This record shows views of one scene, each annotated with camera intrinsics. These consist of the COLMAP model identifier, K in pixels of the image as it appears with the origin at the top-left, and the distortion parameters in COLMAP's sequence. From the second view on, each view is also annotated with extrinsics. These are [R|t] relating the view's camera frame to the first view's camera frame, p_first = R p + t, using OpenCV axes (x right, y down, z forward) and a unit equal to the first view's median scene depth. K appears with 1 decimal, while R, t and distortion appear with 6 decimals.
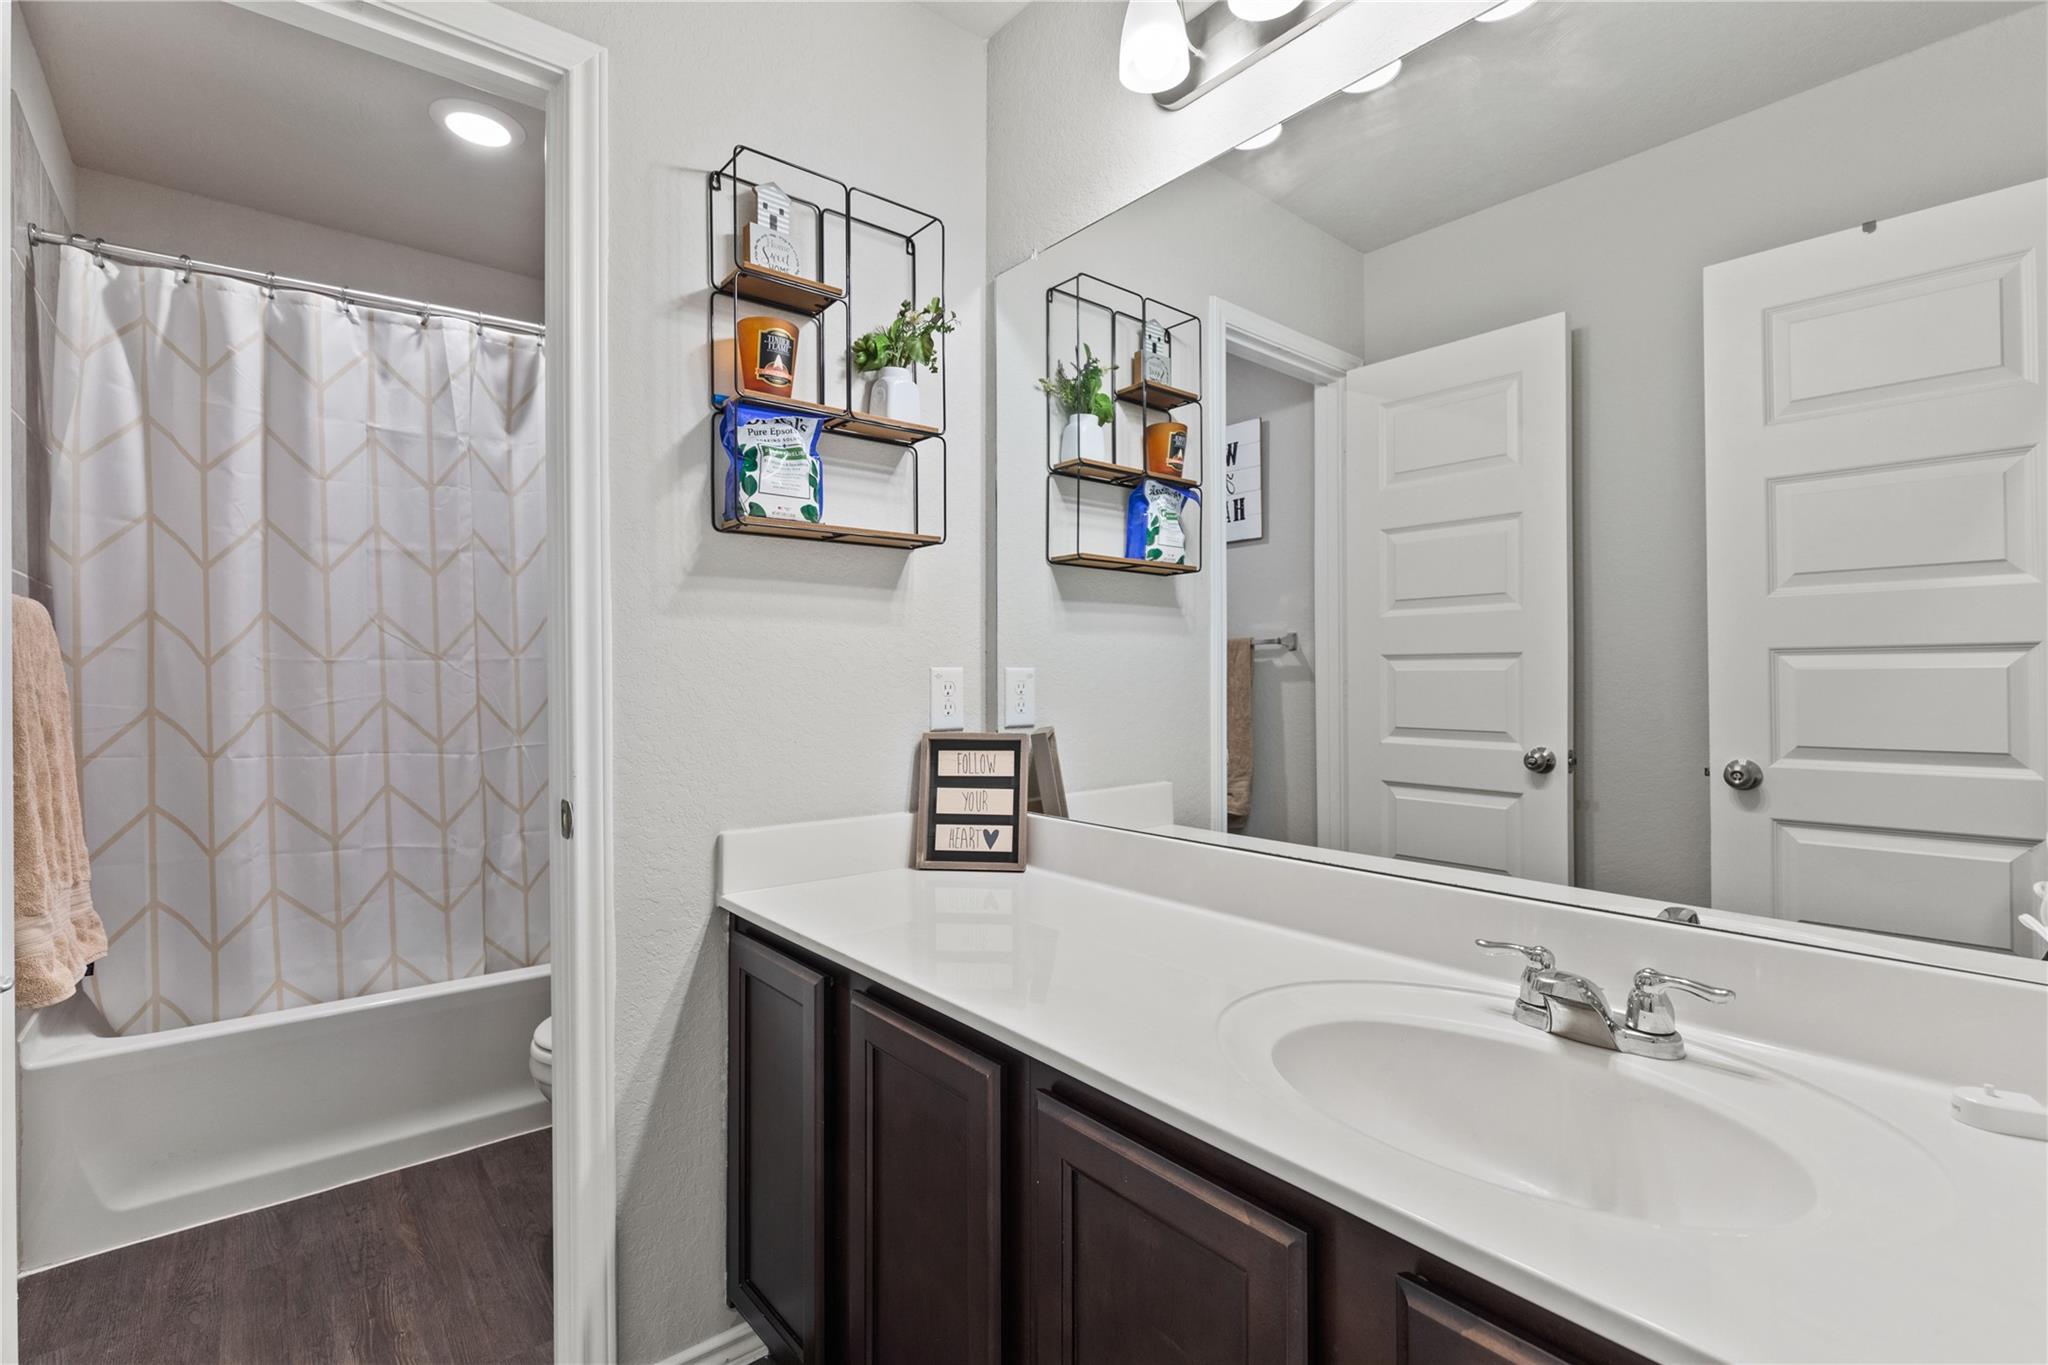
lens RADIAL K [[934.7, 0, 1026.9], [0, 934.7, 680.4], [0, 0, 1]] dist [0.004316, -0.000129]
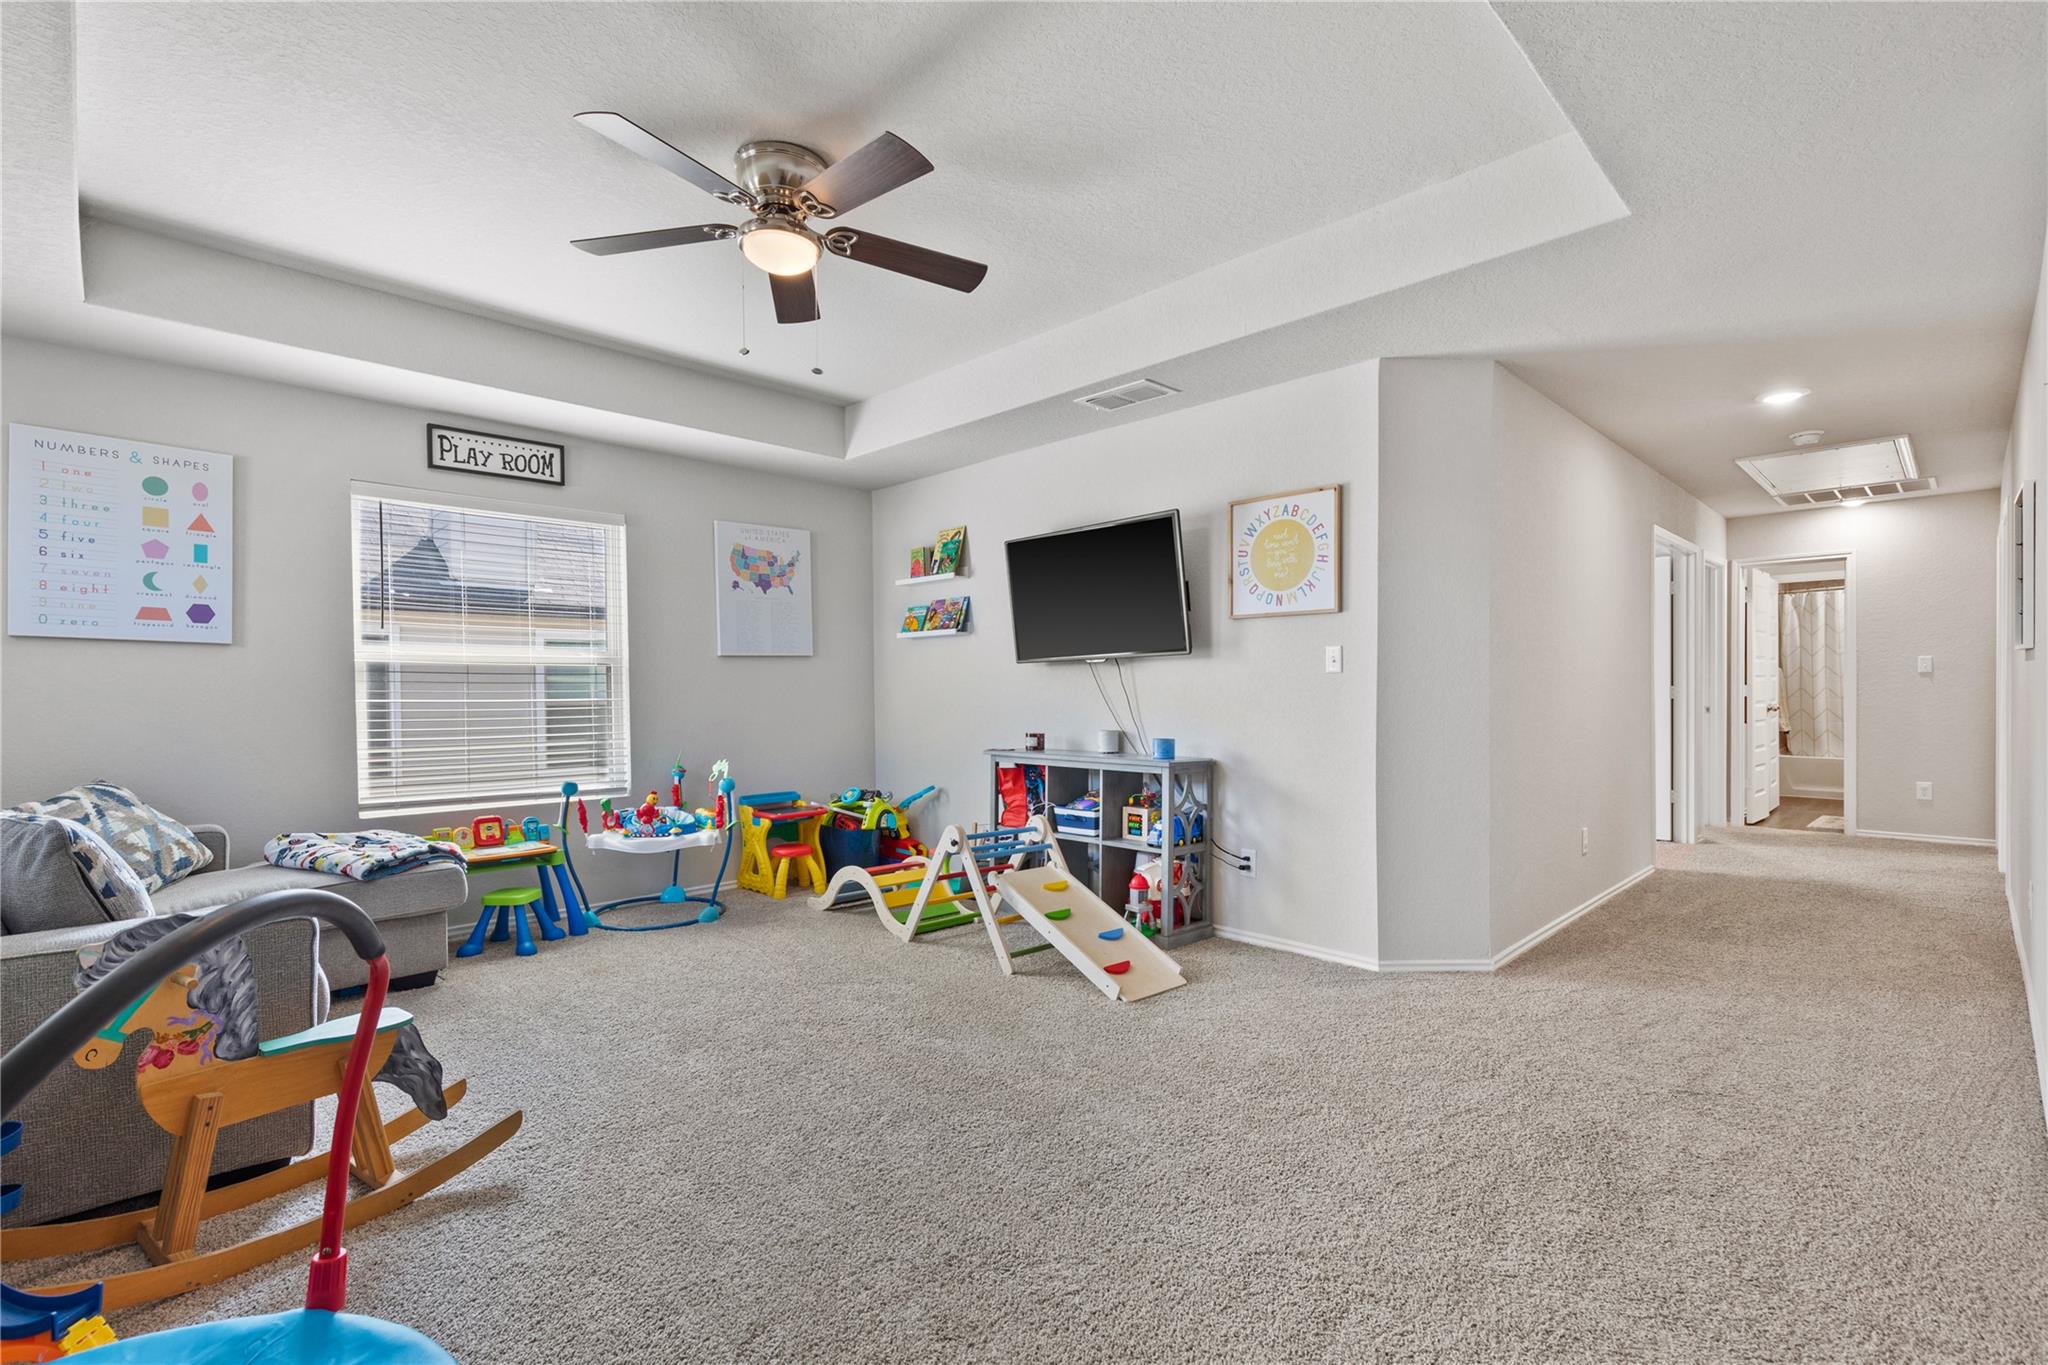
lens RADIAL K [[934.7, 0, 1028.1], [0, 934.7, 686.8], [0, 0, 1]] dist [0.004316, -0.000129]
pose [[0.093203, -0.001546, -0.995646, 3.364288], [-0.001642, 0.999997, -0.001706, 0.045201], [0.995646, 0.001794, 0.093200, -3.275666]]
